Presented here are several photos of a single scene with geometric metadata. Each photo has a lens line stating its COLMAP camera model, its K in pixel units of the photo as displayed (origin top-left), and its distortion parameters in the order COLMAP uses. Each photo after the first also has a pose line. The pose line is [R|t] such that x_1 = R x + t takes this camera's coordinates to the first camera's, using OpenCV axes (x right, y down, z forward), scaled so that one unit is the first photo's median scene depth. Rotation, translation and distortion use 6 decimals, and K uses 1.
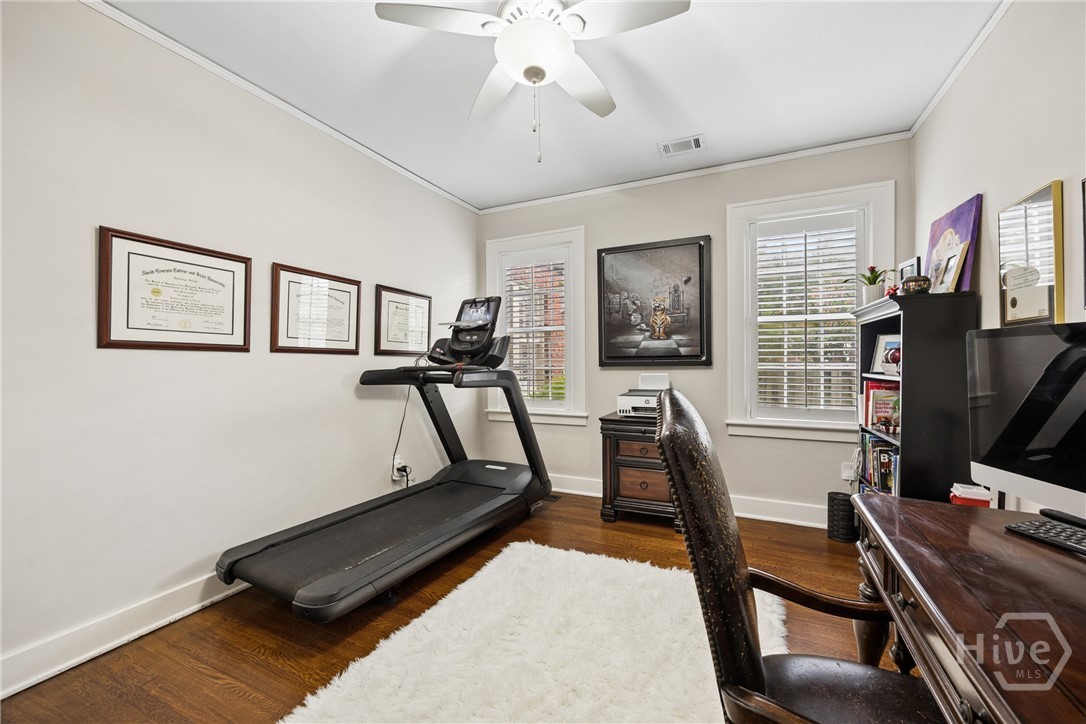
lens RADIAL K [[427.1, 0, 547.4], [0, 427.1, 361.5], [0, 0, 1]] dist [-0.002173, -0.000602]
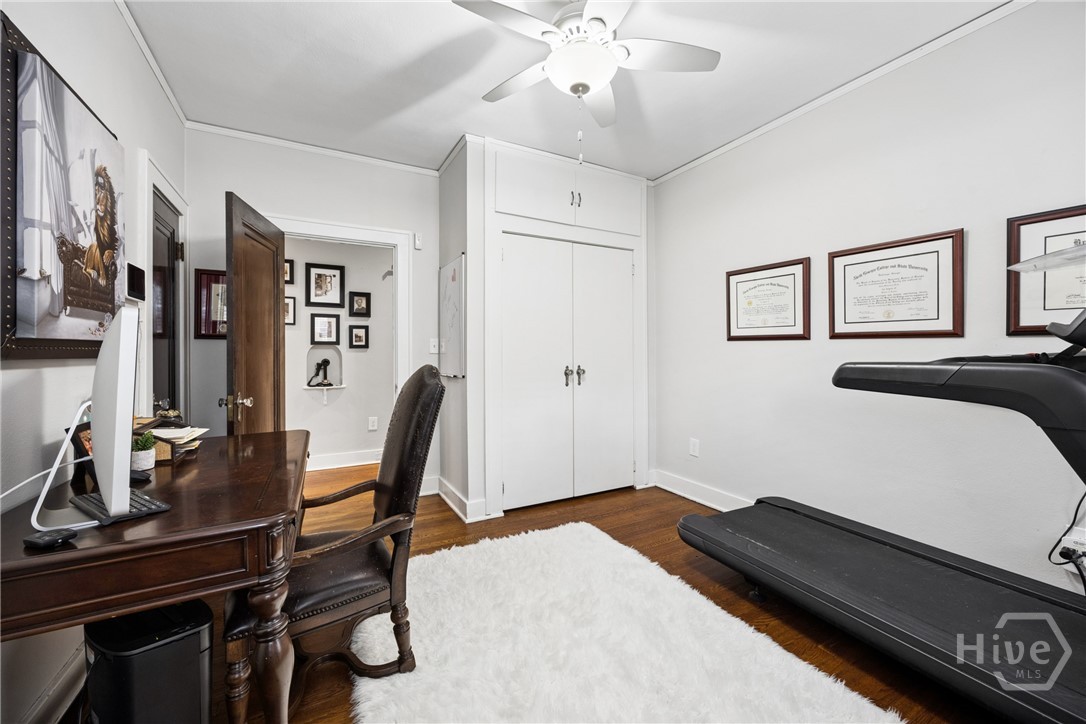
lens RADIAL K [[427.1, 0, 546.2], [0, 427.1, 352.3], [0, 0, 1]] dist [-0.002173, -0.000602]
pose [[-0.586271, -0.004463, -0.810103, 0.629267], [-0.005747, 0.999983, -0.001350, 0.016905], [0.810095, 0.003864, -0.586286, 1.088913]]
